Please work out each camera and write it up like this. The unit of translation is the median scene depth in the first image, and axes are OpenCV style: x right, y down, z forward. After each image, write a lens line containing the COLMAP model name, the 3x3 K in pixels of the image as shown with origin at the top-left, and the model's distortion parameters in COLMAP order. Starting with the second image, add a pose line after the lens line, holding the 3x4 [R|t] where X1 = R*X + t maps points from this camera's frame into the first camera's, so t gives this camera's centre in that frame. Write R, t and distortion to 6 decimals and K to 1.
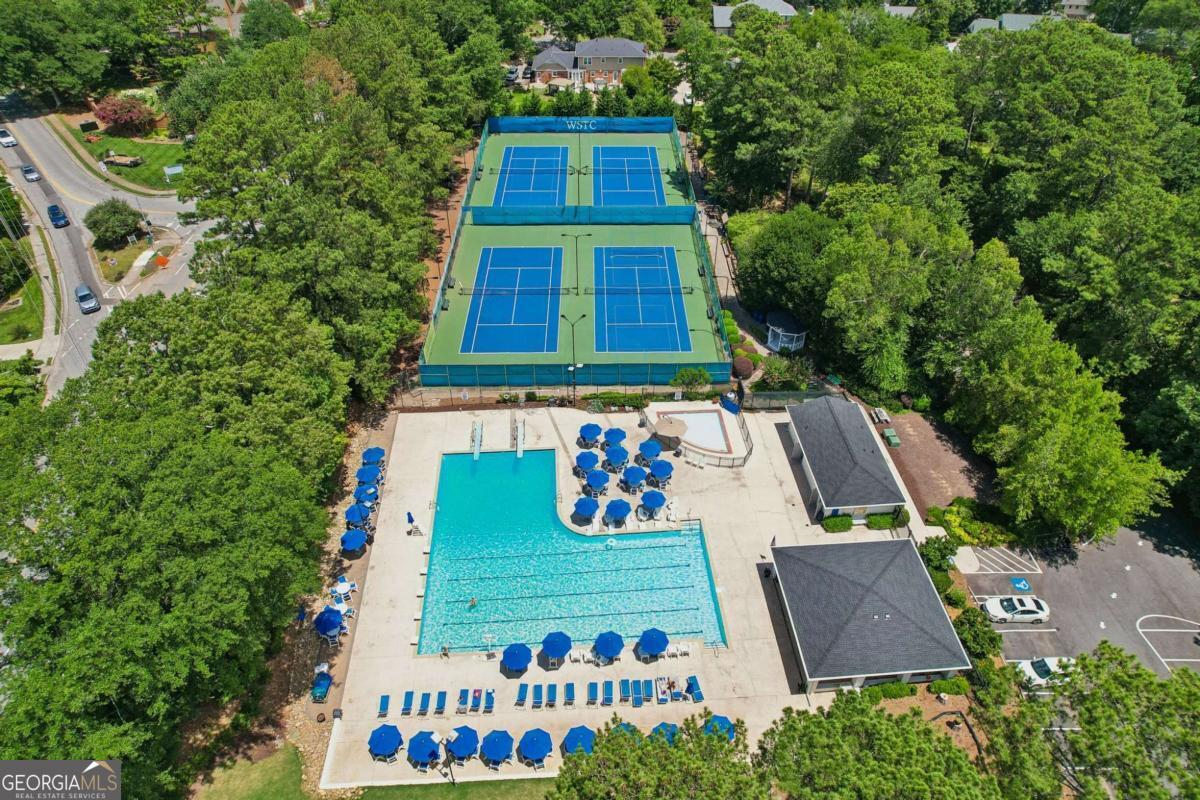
lens RADIAL K [[782.1, 0, 596.2], [0, 782.1, 368.5], [0, 0, 1]] dist [-0.077446, 0.055783]
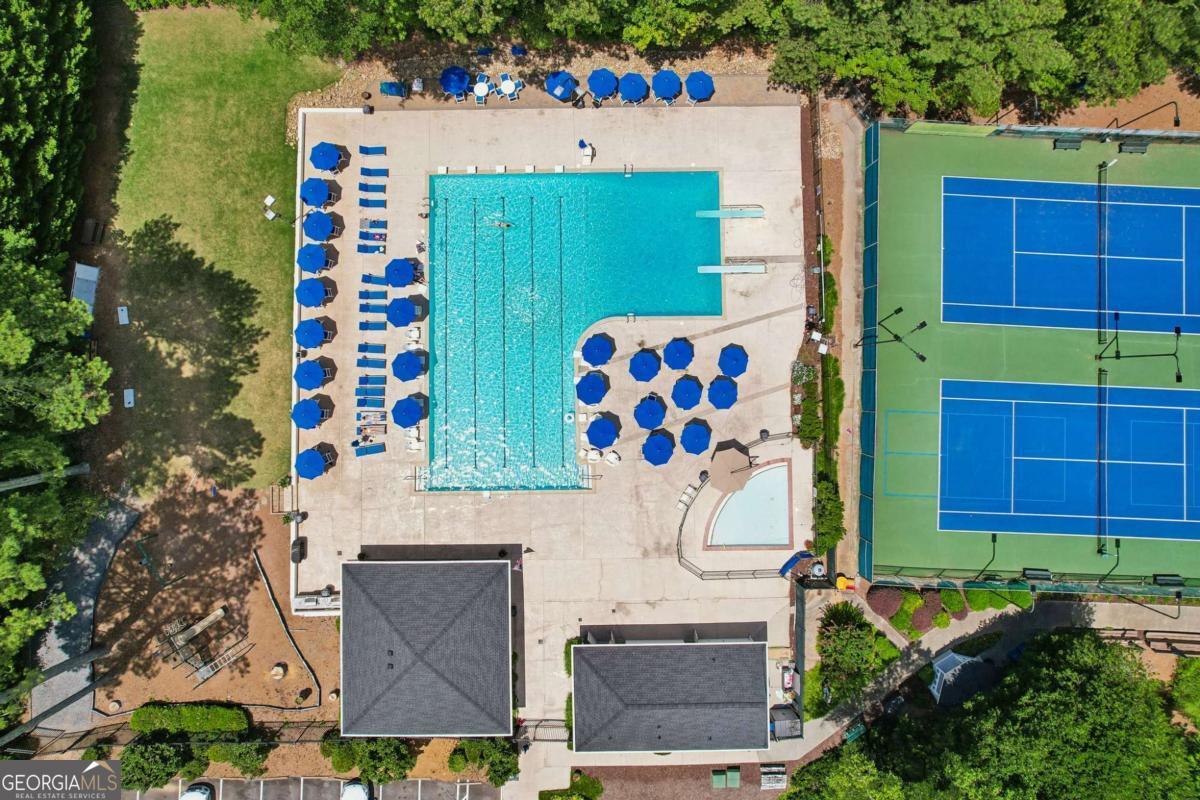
lens RADIAL K [[782.1, 0, 596.2], [0, 782.1, 368.5], [0, 0, 1]] dist [-0.077446, 0.055783]
pose [[-0.050466, 0.996852, -0.061148, 0.049949], [-0.609531, 0.017759, 0.792564, -0.410794], [0.791155, 0.077269, 0.606716, 0.439505]]
